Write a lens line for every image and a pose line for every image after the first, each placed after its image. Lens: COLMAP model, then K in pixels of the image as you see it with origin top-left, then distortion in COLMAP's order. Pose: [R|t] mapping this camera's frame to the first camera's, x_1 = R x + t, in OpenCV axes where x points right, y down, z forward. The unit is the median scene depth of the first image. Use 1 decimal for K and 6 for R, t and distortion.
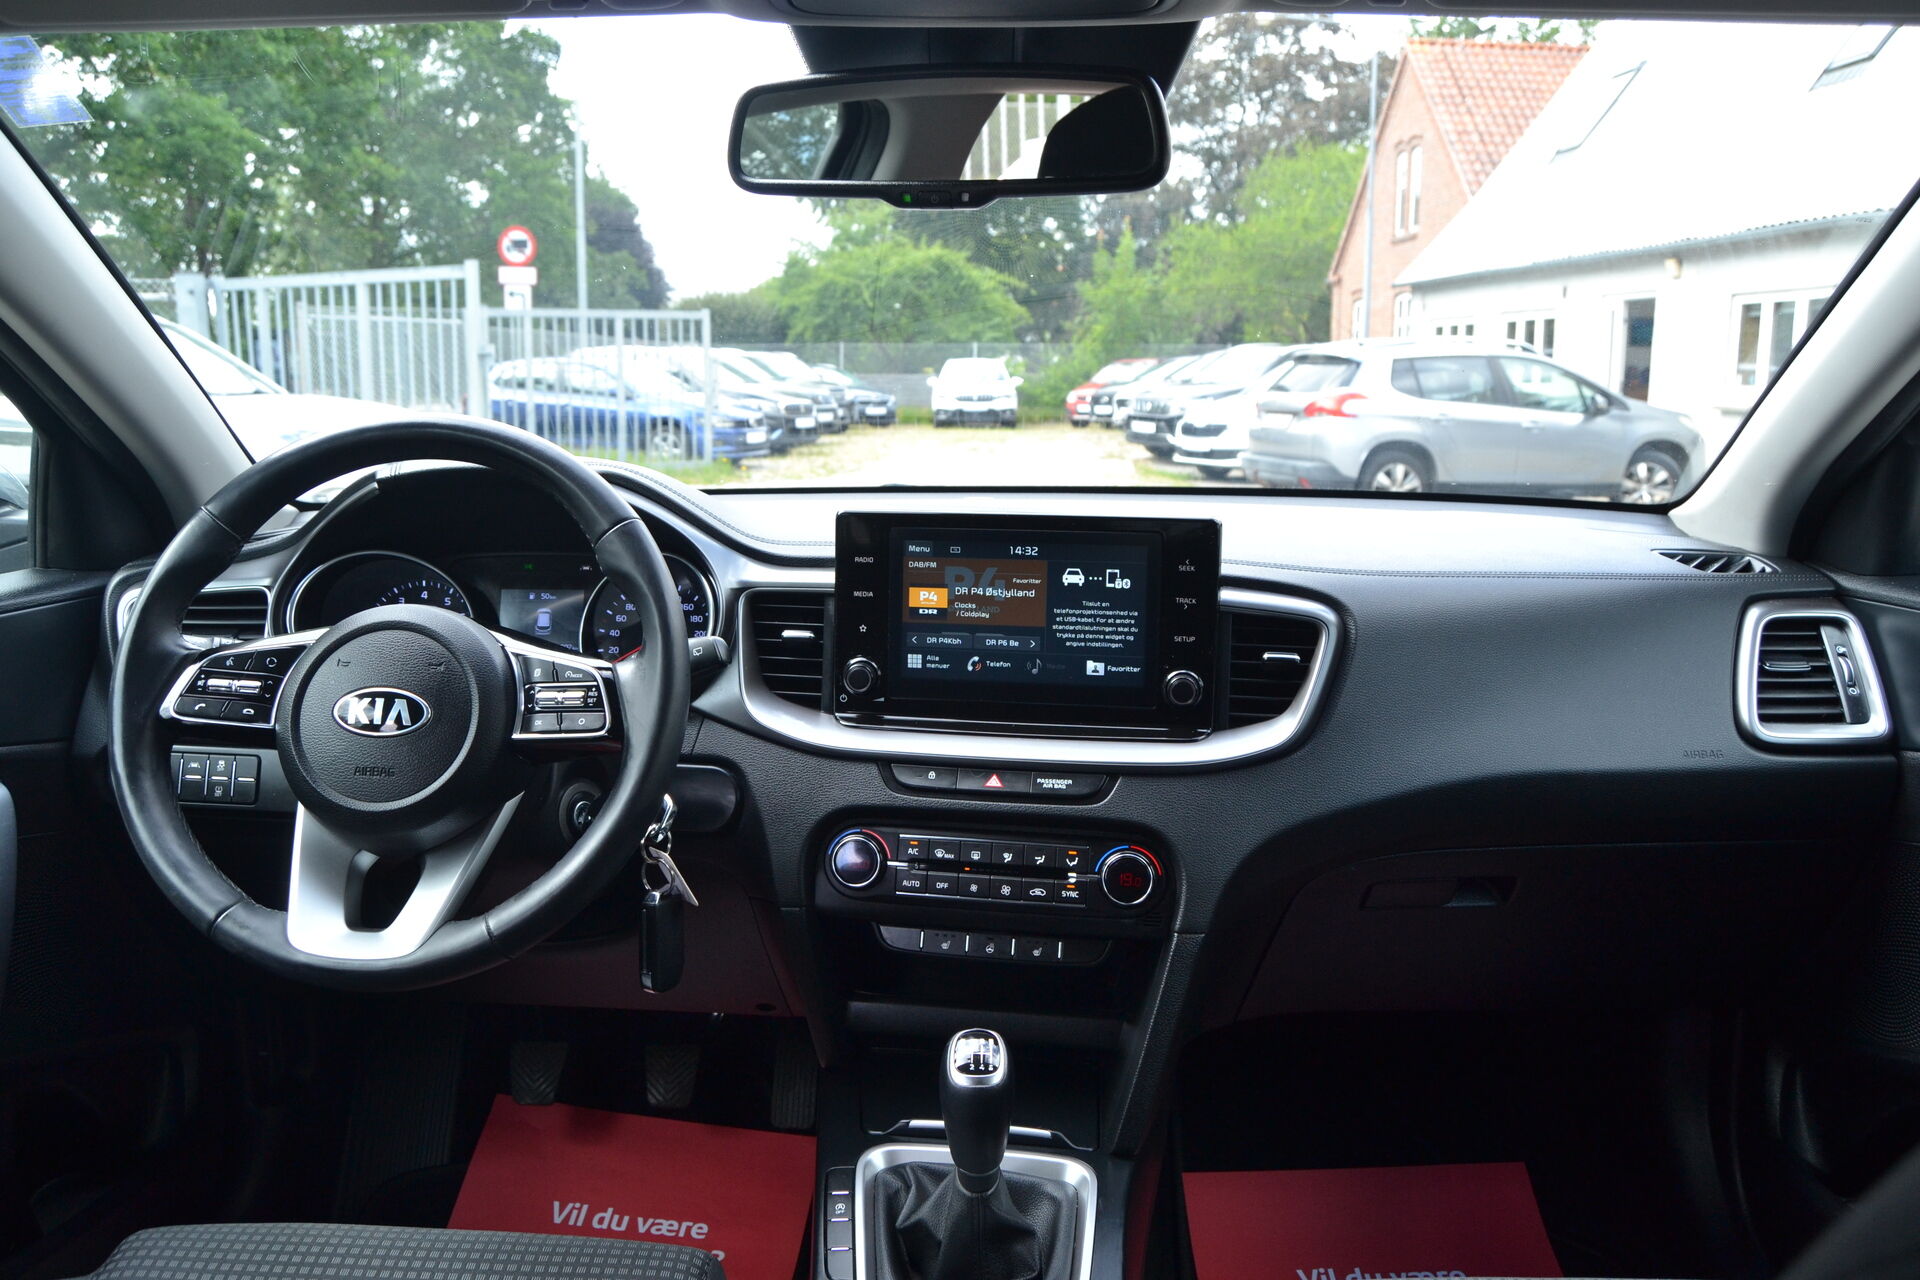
lens RADIAL K [[1508.8, 0, 960.0], [0, 1508.8, 640.0], [0, 0, 1]] dist [-0.072938, 0.001036]
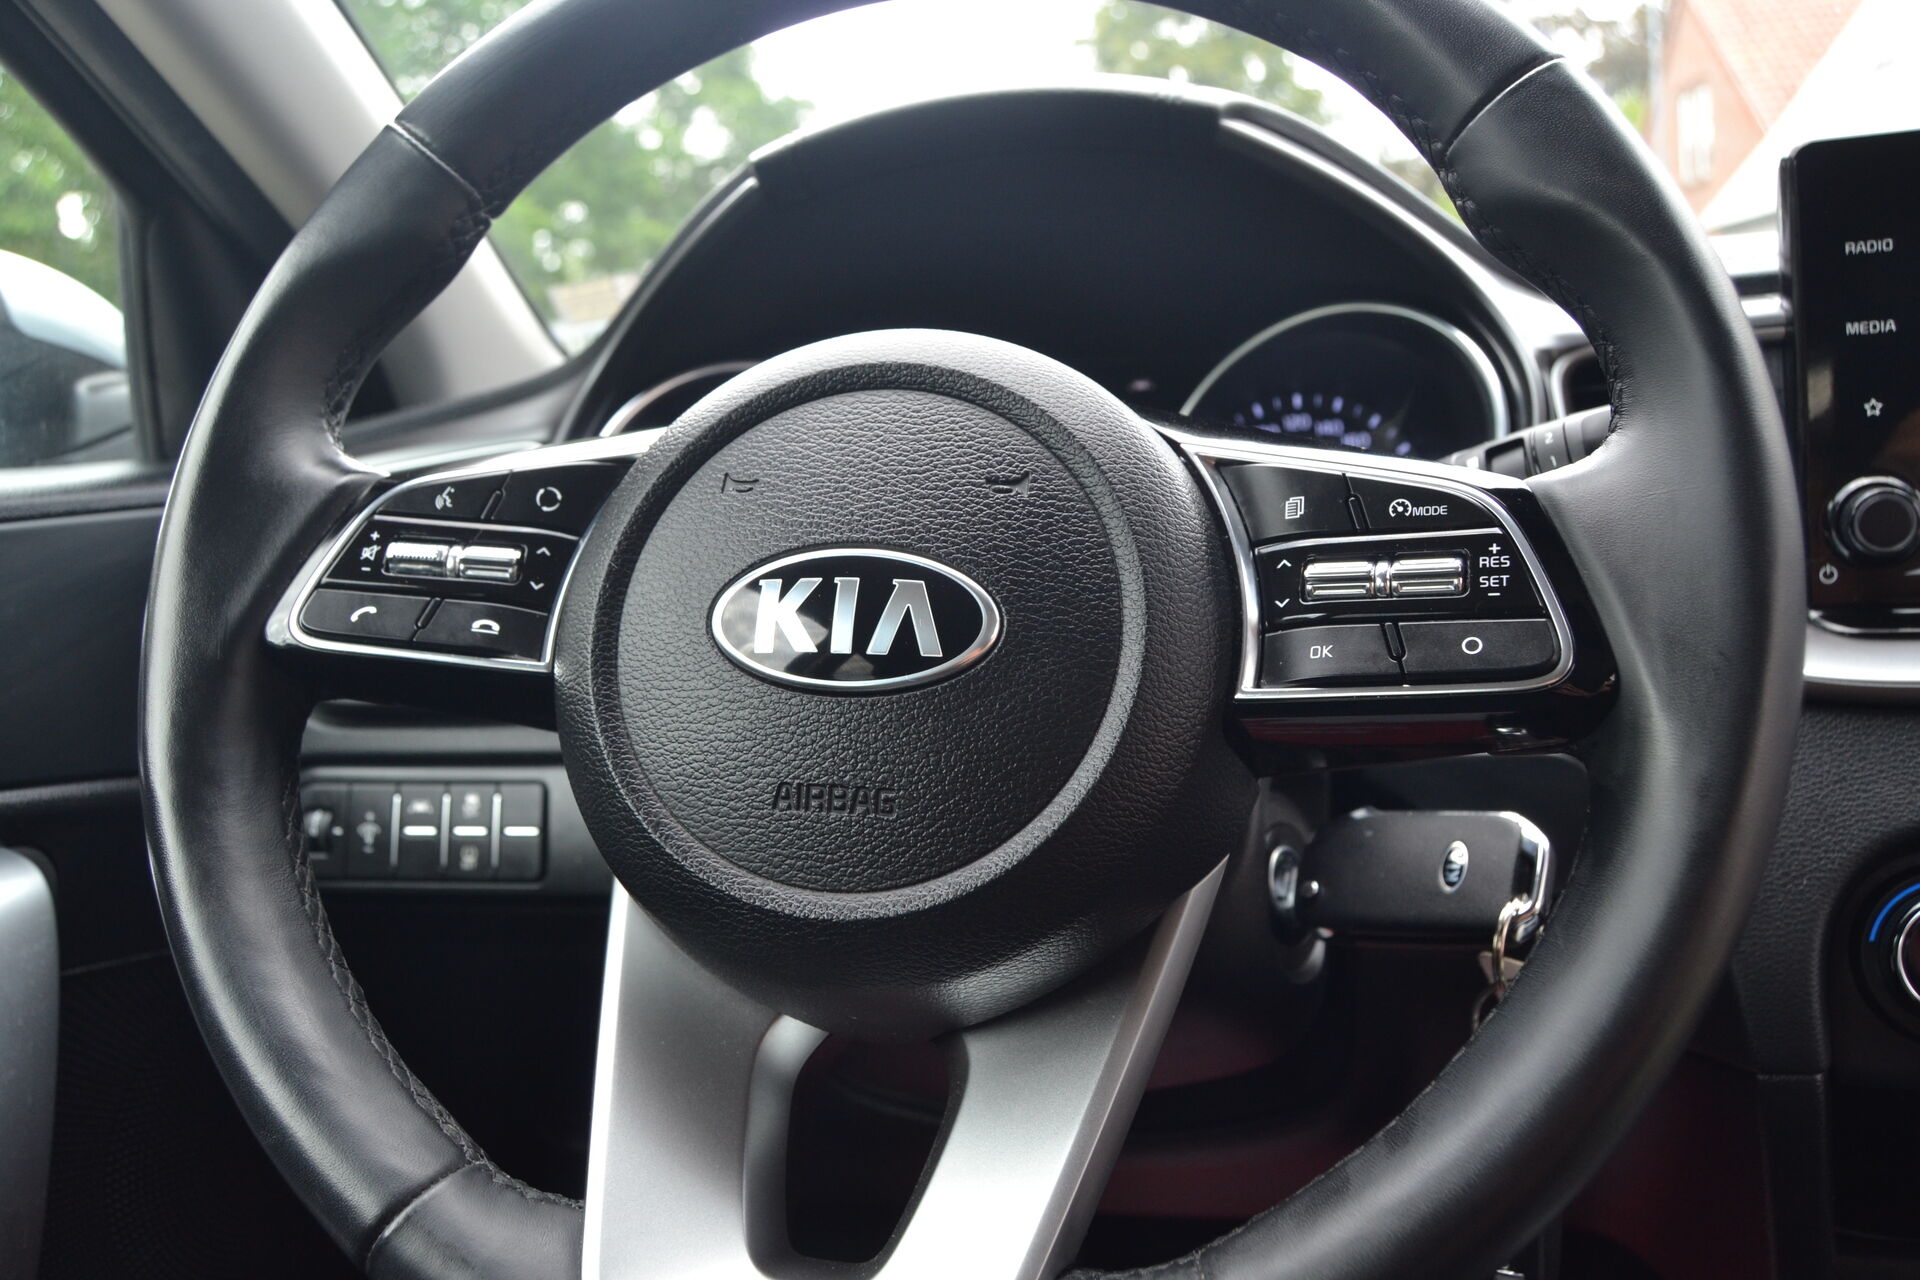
lens RADIAL K [[1528.8, 0, 960.0], [0, 1528.8, 640.0], [0, 0, 1]] dist [-0.101800, -0.004084]
pose [[0.977238, -0.012147, -0.211796, -0.019892], [0.000257, 0.998426, -0.056076, 0.004897], [0.212144, 0.054745, 0.975704, 0.045779]]
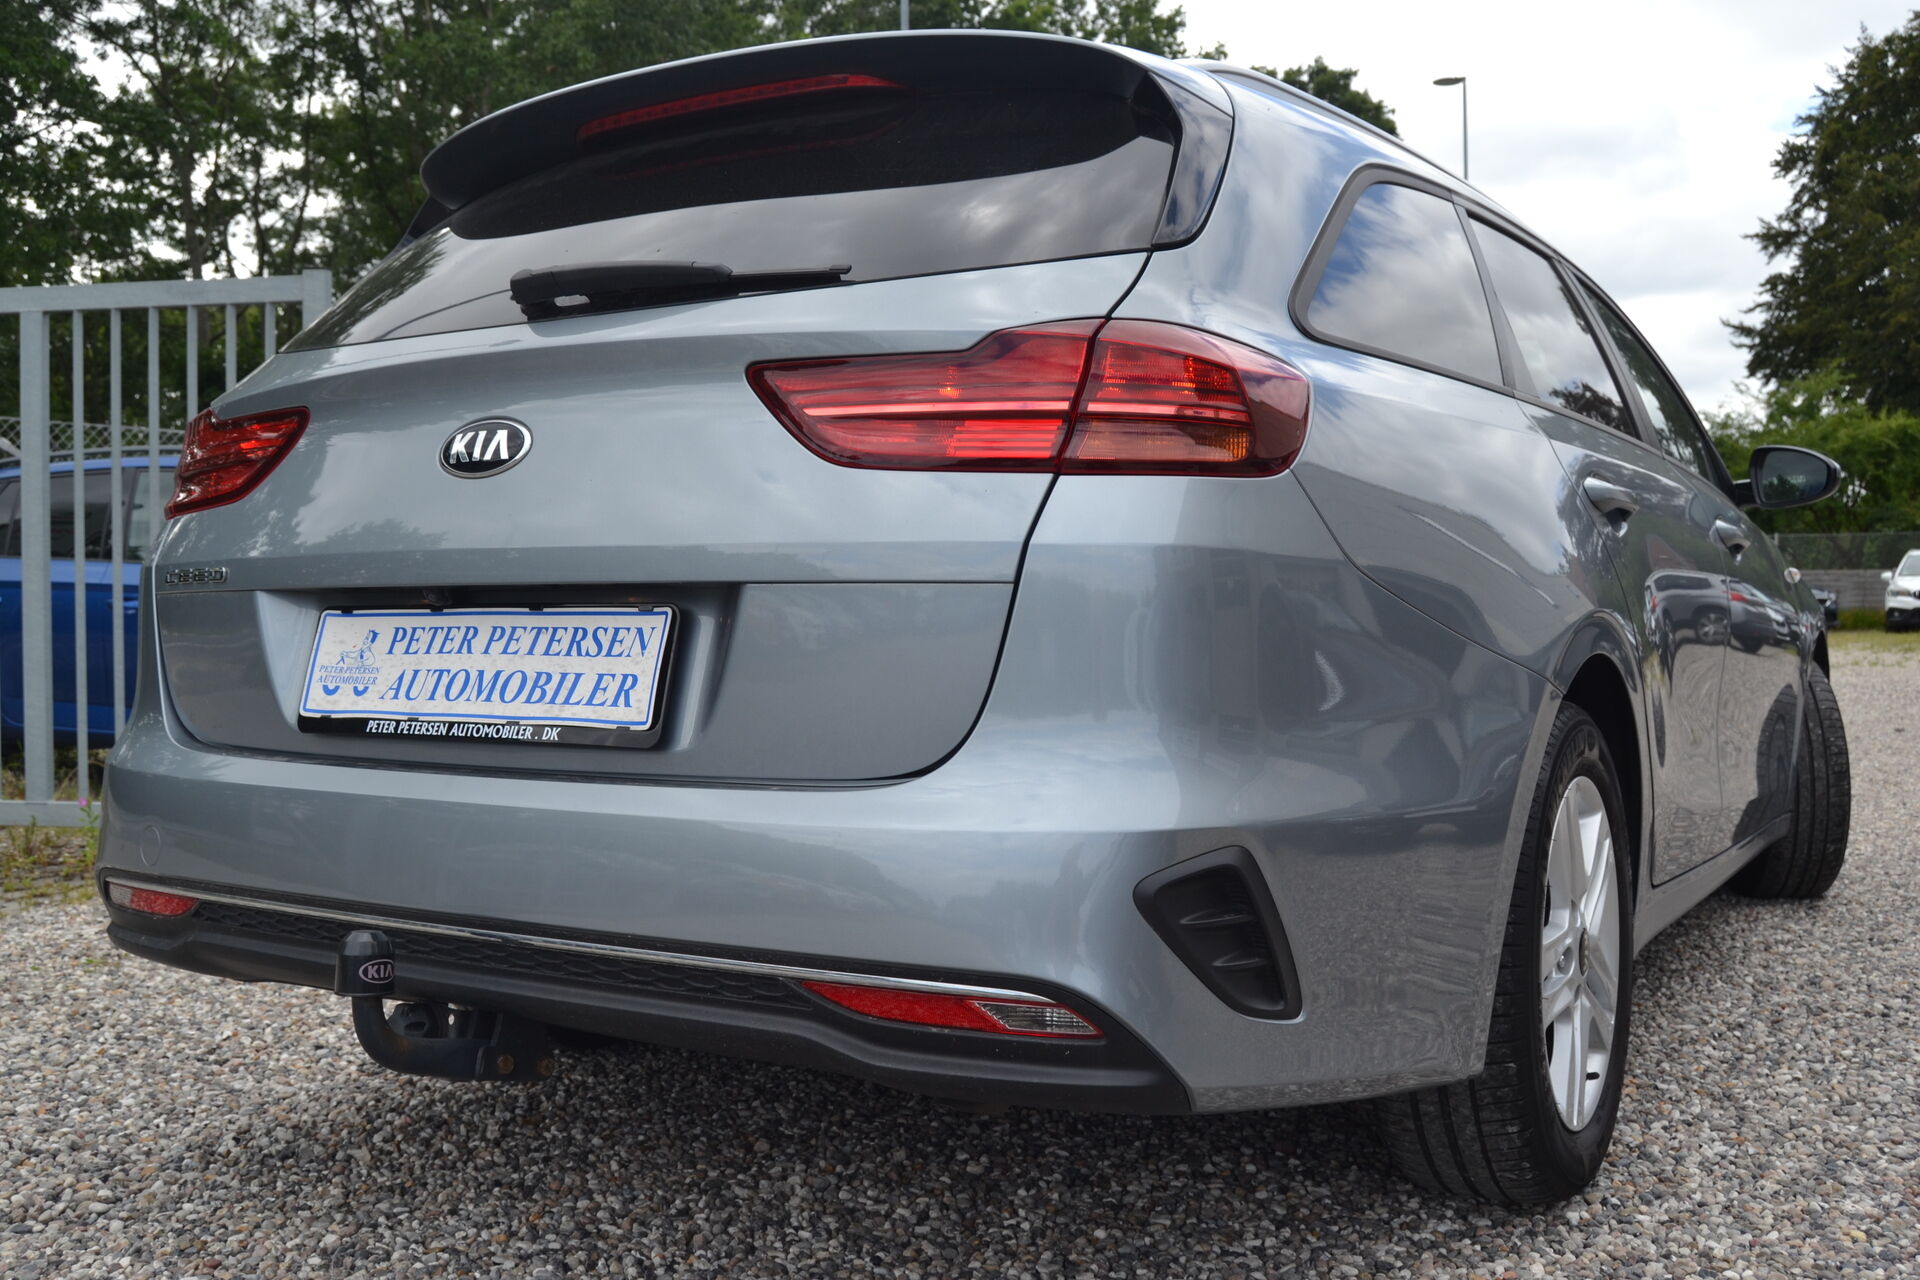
lens RADIAL K [[1811.7, 0, 960.0], [0, 1811.7, 640.0], [0, 0, 1]] dist [-0.060775, 0.021741]
pose [[0.863310, 0.003600, -0.504661, 0.104235], [-0.076936, 0.989225, -0.124556, 0.075394], [0.498775, 0.146357, 0.854285, -0.267210]]
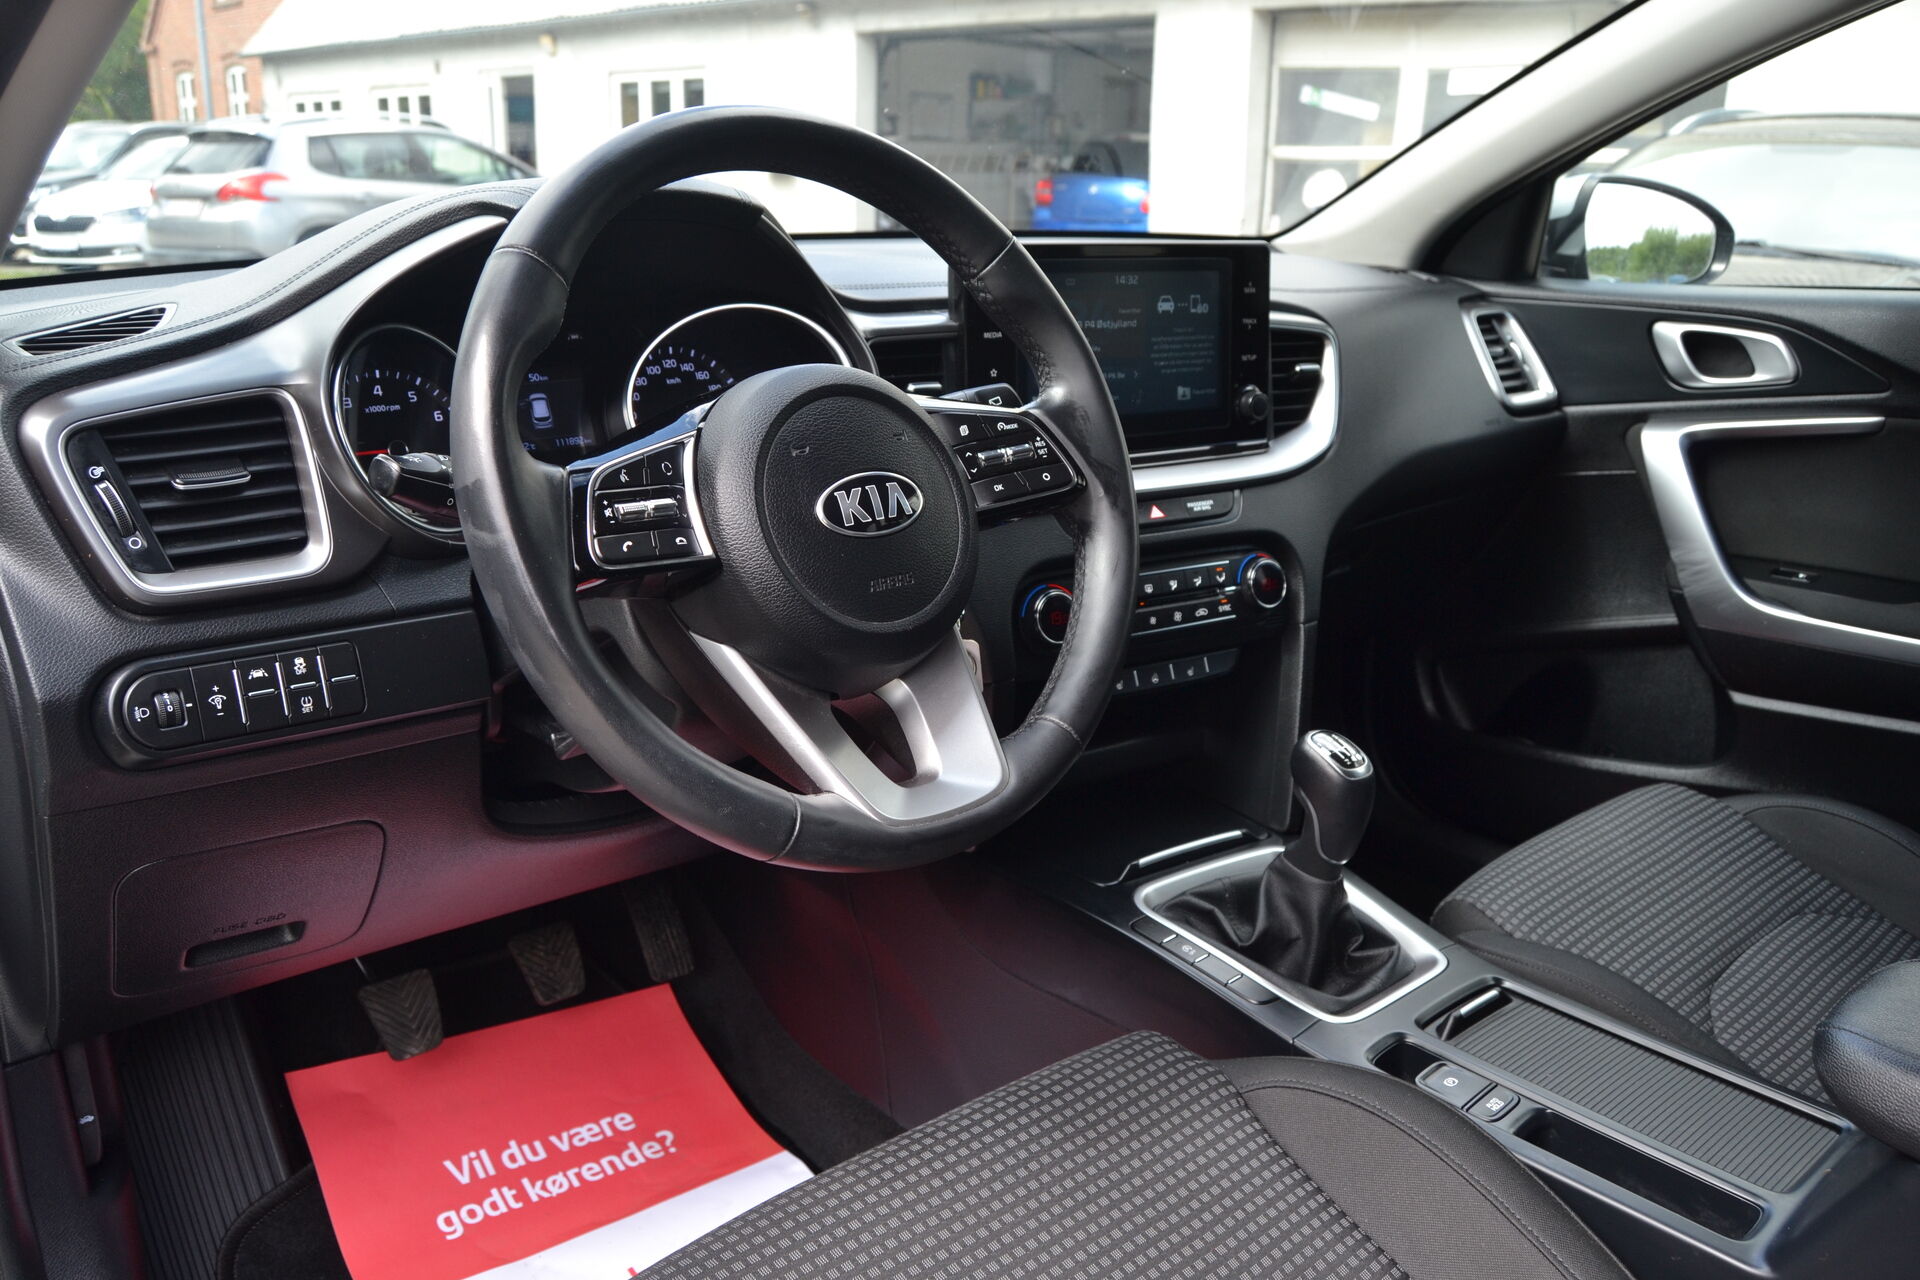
lens RADIAL K [[1508.8, 0, 960.0], [0, 1508.8, 640.0], [0, 0, 1]] dist [-0.072938, 0.001036]
pose [[0.738842, -0.192461, 0.645810, -0.059188], [0.101175, 0.979167, 0.176057, -0.001028], [-0.666240, -0.064739, 0.742922, 0.027032]]
